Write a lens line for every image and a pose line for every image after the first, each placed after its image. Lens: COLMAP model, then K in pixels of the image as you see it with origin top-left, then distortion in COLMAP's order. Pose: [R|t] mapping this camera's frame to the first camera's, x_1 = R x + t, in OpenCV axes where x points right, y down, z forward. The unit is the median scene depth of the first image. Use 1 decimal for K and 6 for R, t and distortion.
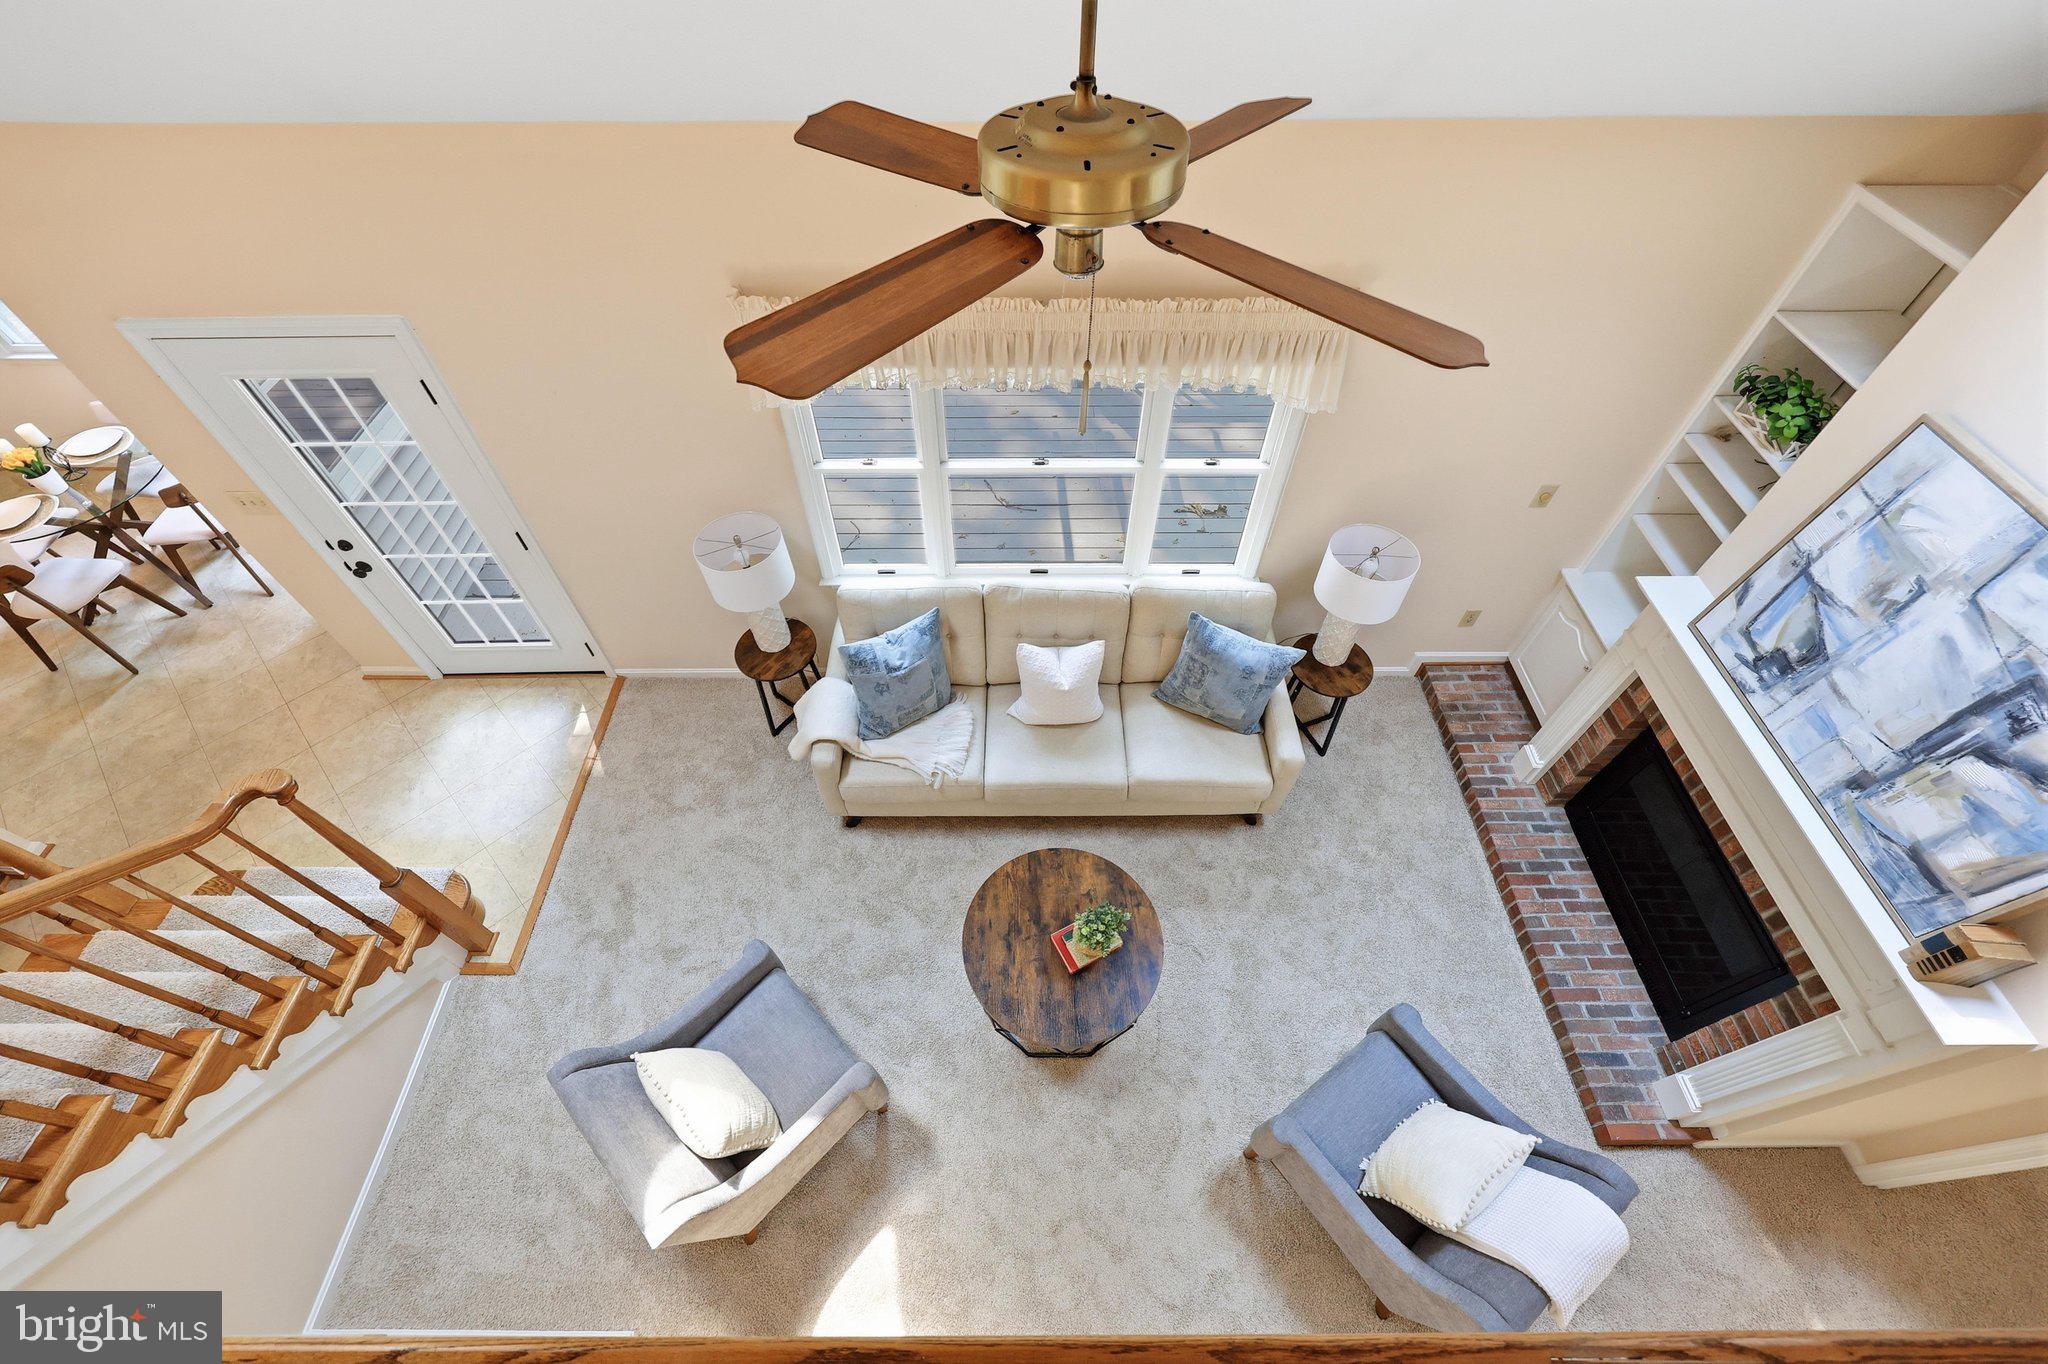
lens RADIAL K [[827.7, 0, 1018.7], [0, 827.7, 671.4], [0, 0, 1]] dist [-0.000350, -0.000162]
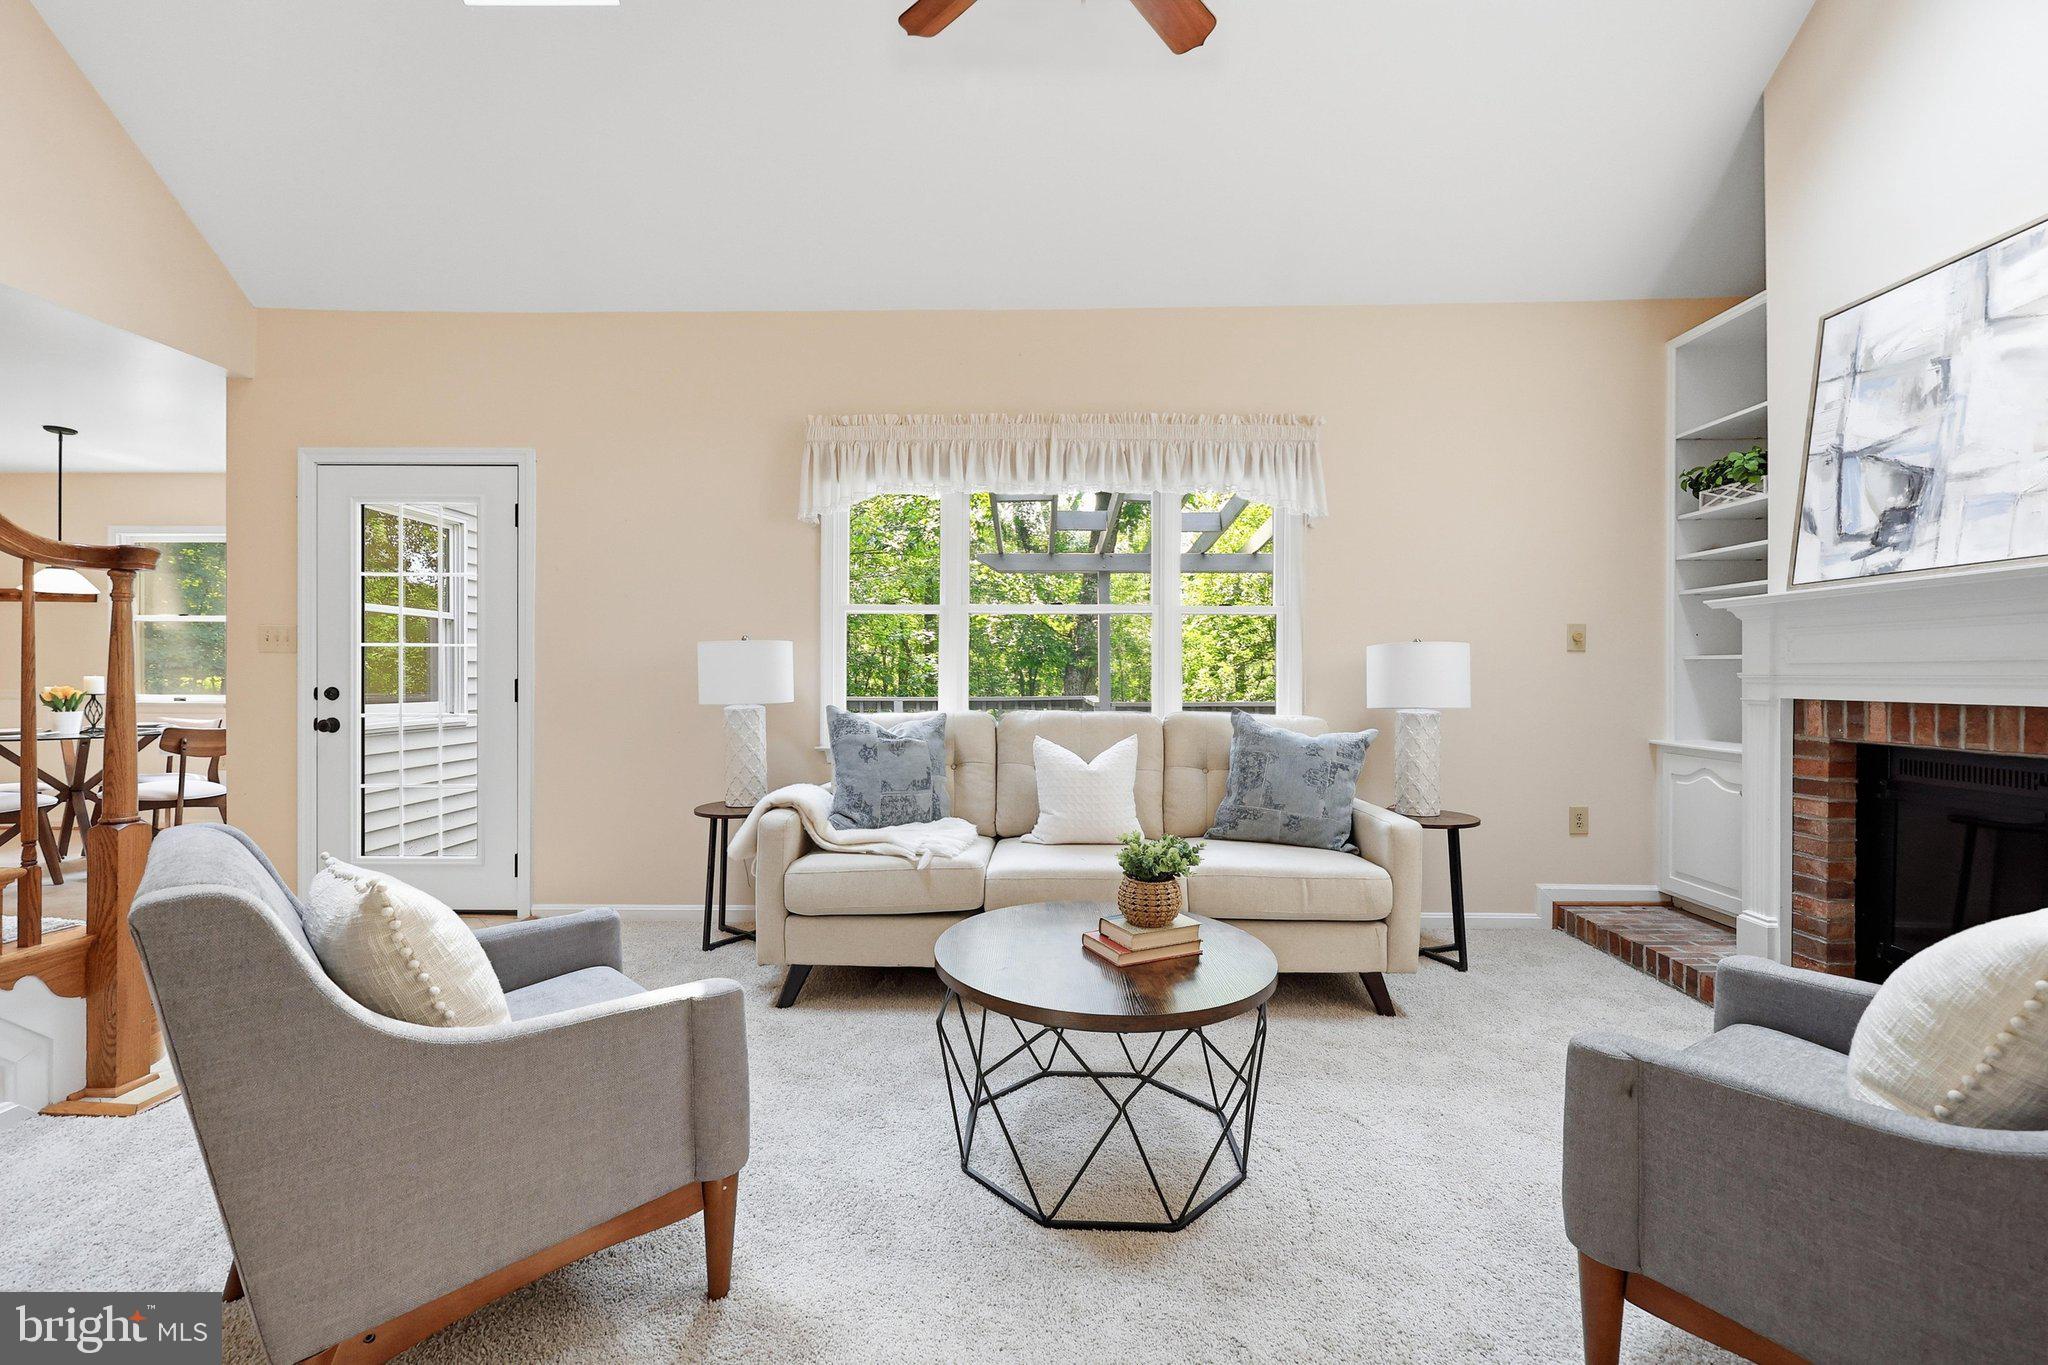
lens RADIAL K [[832.5, 0, 1024.0], [0, 832.5, 682.5], [0, 0, 1]] dist [0.000801, -0.000337]
pose [[0.999674, 0.000686, -0.025537, 0.013904], [-0.020374, 0.624474, -0.780780, 0.814862], [0.015412, 0.781045, 0.624284, 0.571380]]
